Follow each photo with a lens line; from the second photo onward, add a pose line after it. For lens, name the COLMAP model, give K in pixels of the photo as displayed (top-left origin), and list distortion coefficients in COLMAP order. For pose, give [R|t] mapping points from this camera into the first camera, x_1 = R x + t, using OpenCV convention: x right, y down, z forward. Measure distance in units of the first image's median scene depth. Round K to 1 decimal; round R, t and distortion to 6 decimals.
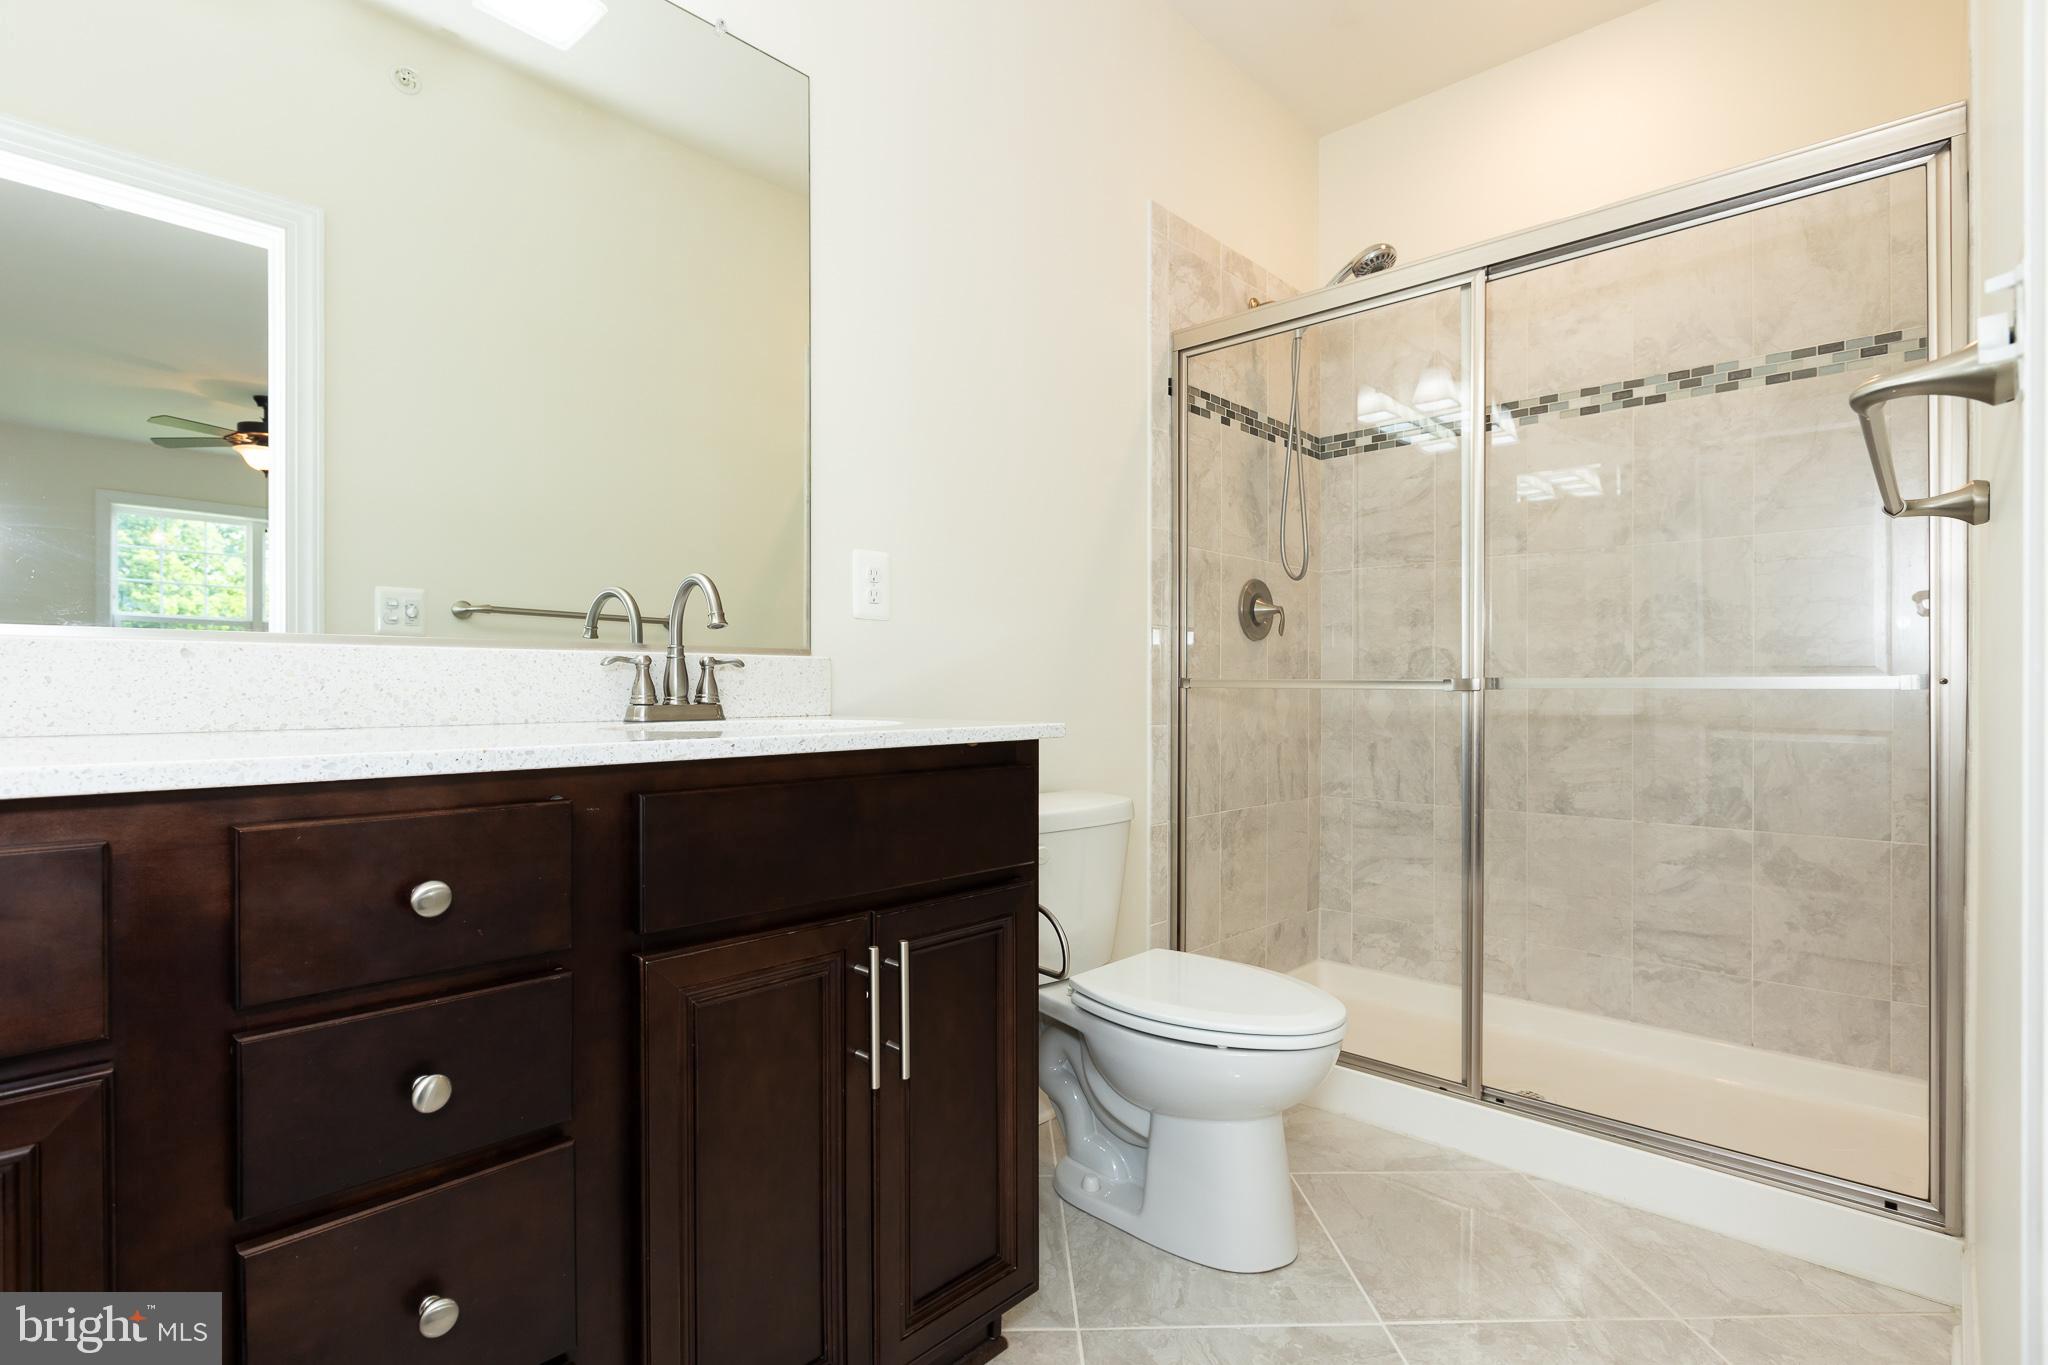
lens RADIAL K [[916.8, 0, 1009.5], [0, 916.8, 682.7], [0, 0, 1]] dist [-0.001199, -0.000248]
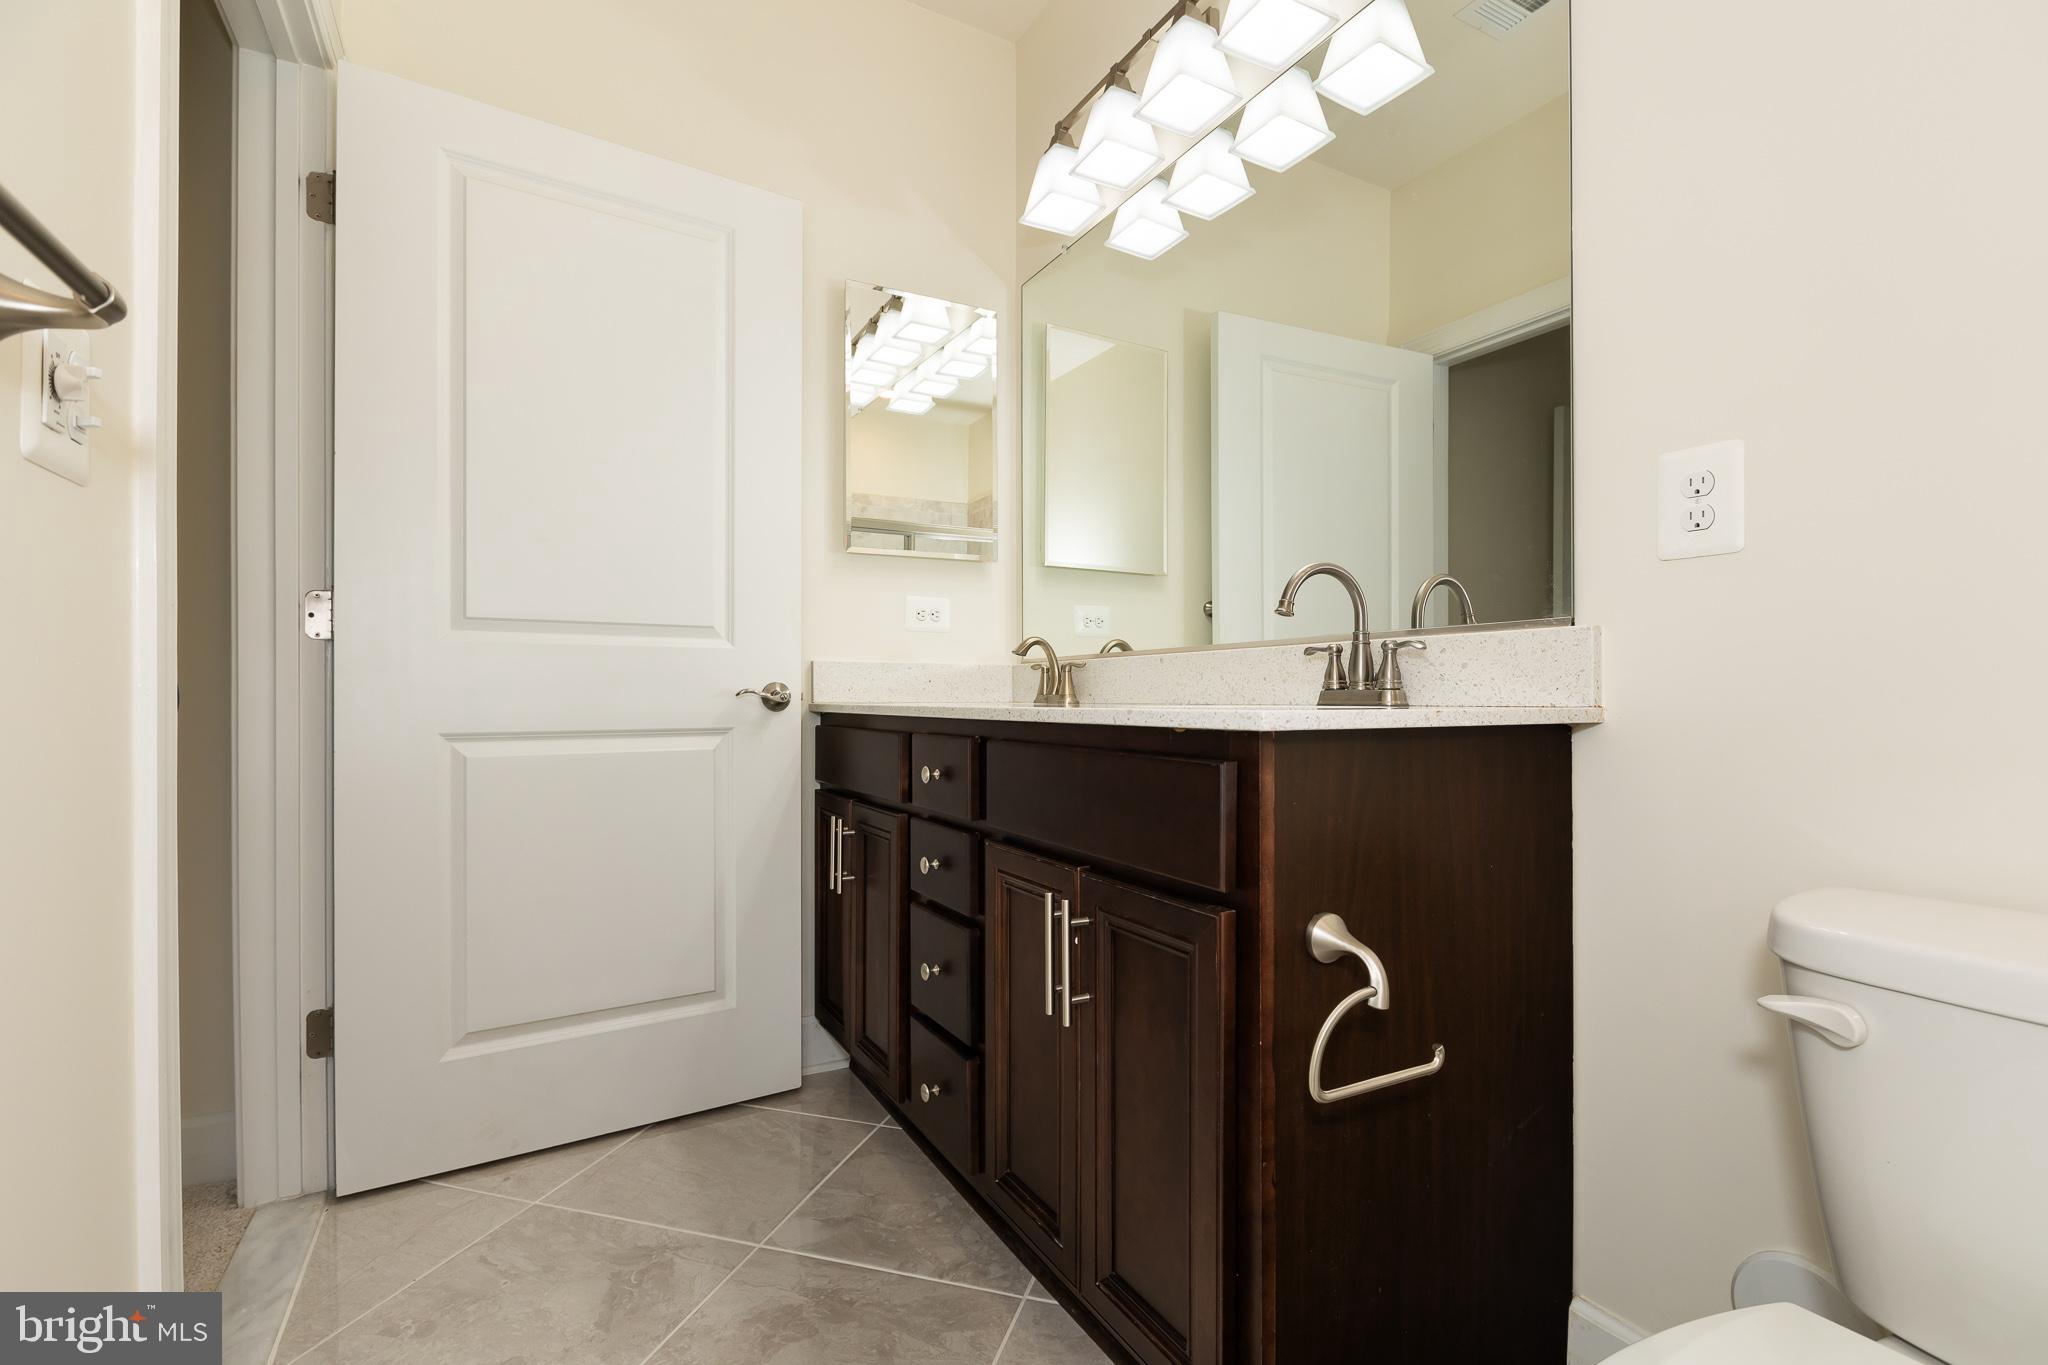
lens RADIAL K [[916.8, 0, 1009.5], [0, 916.8, 682.7], [0, 0, 1]] dist [-0.001199, -0.000248]
pose [[-0.270550, -0.013166, -0.962616, 0.722989], [0.001252, 0.999901, -0.014027, 0.029315], [0.962705, -0.005000, -0.270507, 0.928737]]
